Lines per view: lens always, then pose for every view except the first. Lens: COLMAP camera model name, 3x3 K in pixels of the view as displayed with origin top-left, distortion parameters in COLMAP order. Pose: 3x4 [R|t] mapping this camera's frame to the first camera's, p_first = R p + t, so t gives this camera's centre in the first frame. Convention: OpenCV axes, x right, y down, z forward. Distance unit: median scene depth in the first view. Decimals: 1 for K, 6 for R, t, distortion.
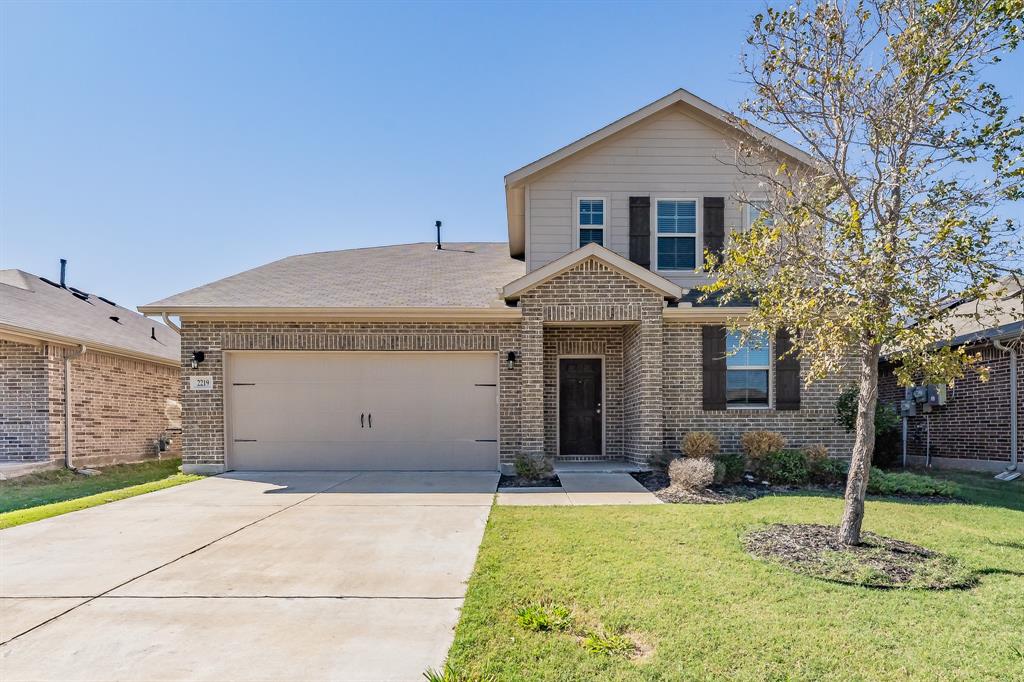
lens RADIAL K [[766.8, 0, 510.6], [0, 766.8, 393.1], [0, 0, 1]] dist [-0.005746, -0.000359]
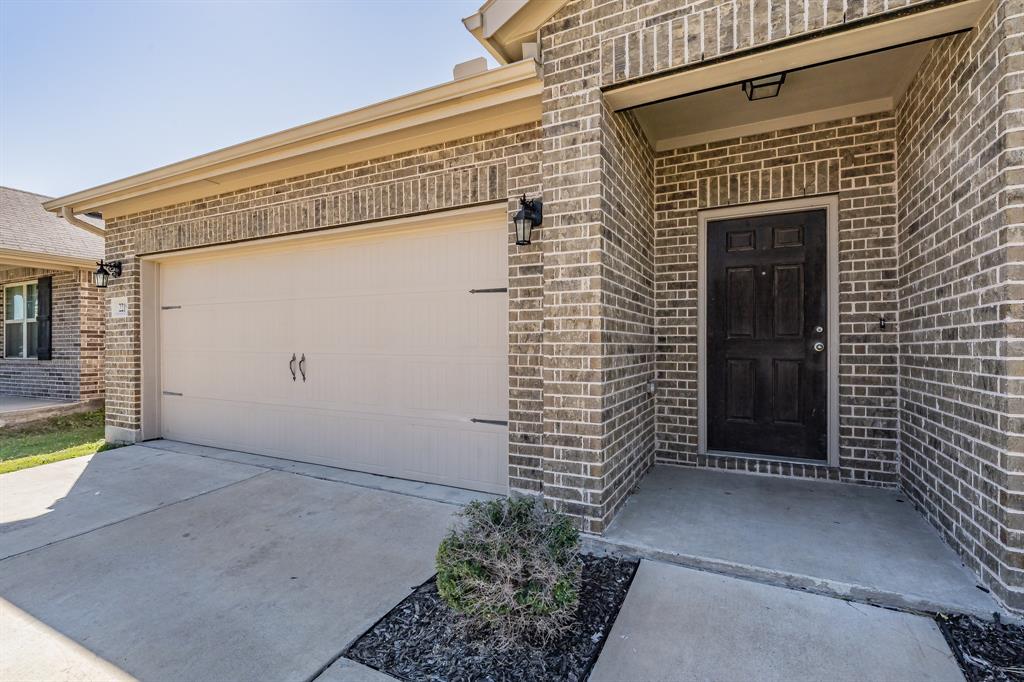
lens RADIAL K [[542.5, 0, 470.7], [0, 542.5, 335.1], [0, 0, 1]] dist [0.000743, 0.000234]
pose [[0.875513, -0.008742, -0.483116, 0.102139], [0.030544, 0.998838, 0.037278, 0.002767], [0.482229, -0.047393, 0.874762, 0.736685]]
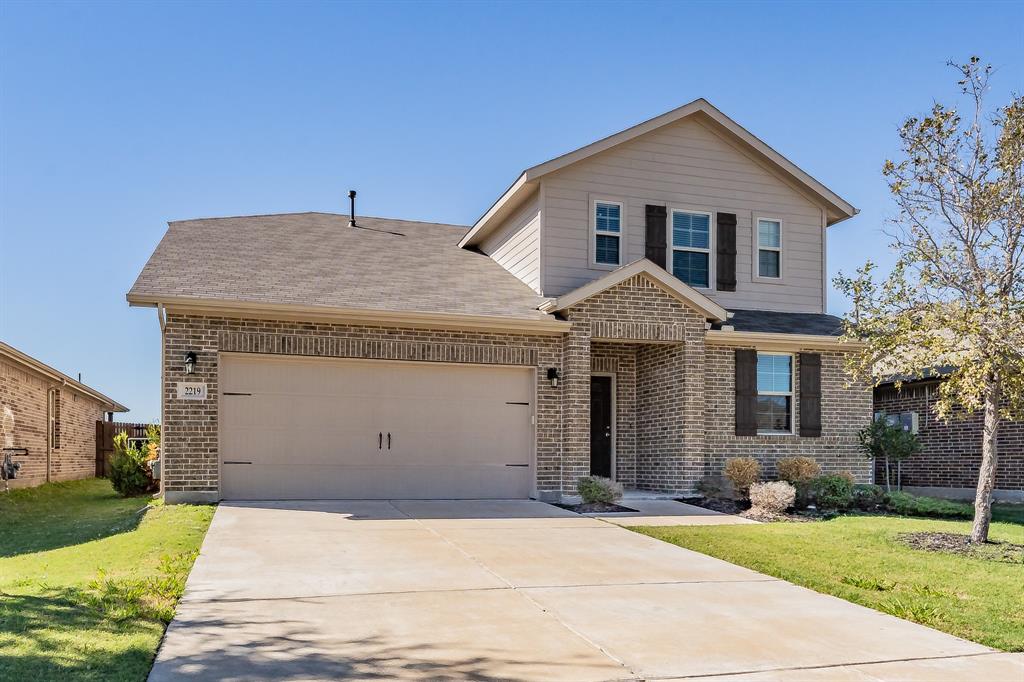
lens RADIAL K [[1248.1, 0, 512.0], [0, 1248.1, 341.0], [0, 0, 1]] dist [-0.005019, -0.006608]
pose [[0.927342, 0.045651, 0.371421, -0.591288], [-0.026598, 0.998062, -0.056264, -0.000845], [-0.373270, 0.042297, 0.926758, -0.362312]]
